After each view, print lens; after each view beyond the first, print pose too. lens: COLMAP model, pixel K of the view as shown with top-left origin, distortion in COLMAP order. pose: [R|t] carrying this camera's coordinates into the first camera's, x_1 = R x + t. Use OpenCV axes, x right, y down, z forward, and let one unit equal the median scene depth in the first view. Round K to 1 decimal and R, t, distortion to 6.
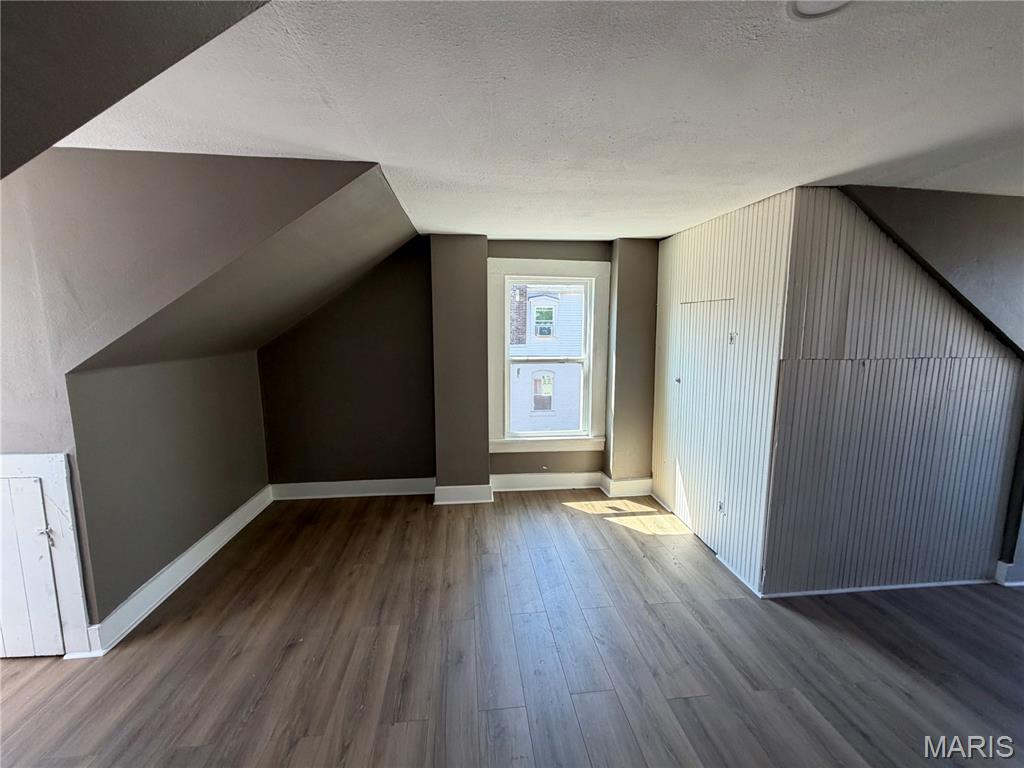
lens RADIAL K [[411.1, 0, 512.0], [0, 411.1, 384.0], [0, 0, 1]] dist [0.008780, 0.000195]
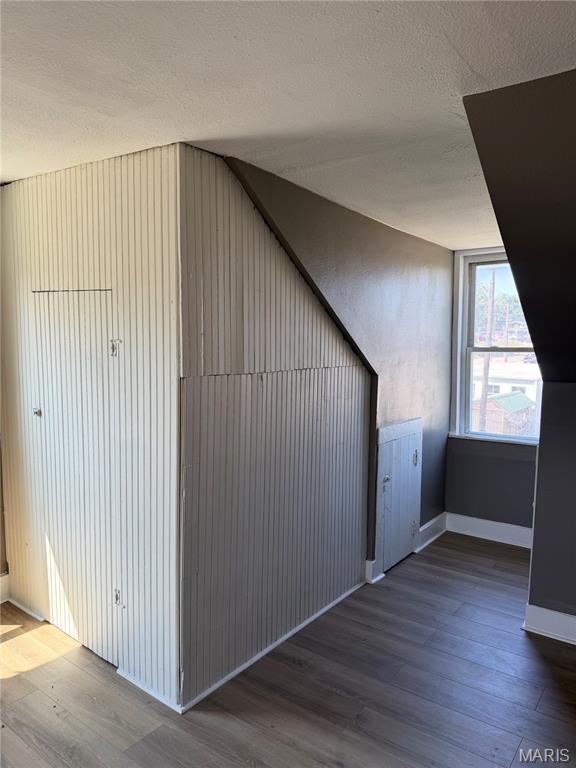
lens RADIAL K [[522.0, 0, 288.0], [0, 522.0, 384.0], [0, 0, 1]] dist [0.048750, -0.078102]
pose [[0.678028, -0.055563, 0.732933, 0.102514], [0.080312, 0.996769, 0.001268, -0.032503], [-0.730636, 0.058004, 0.680299, 0.231532]]
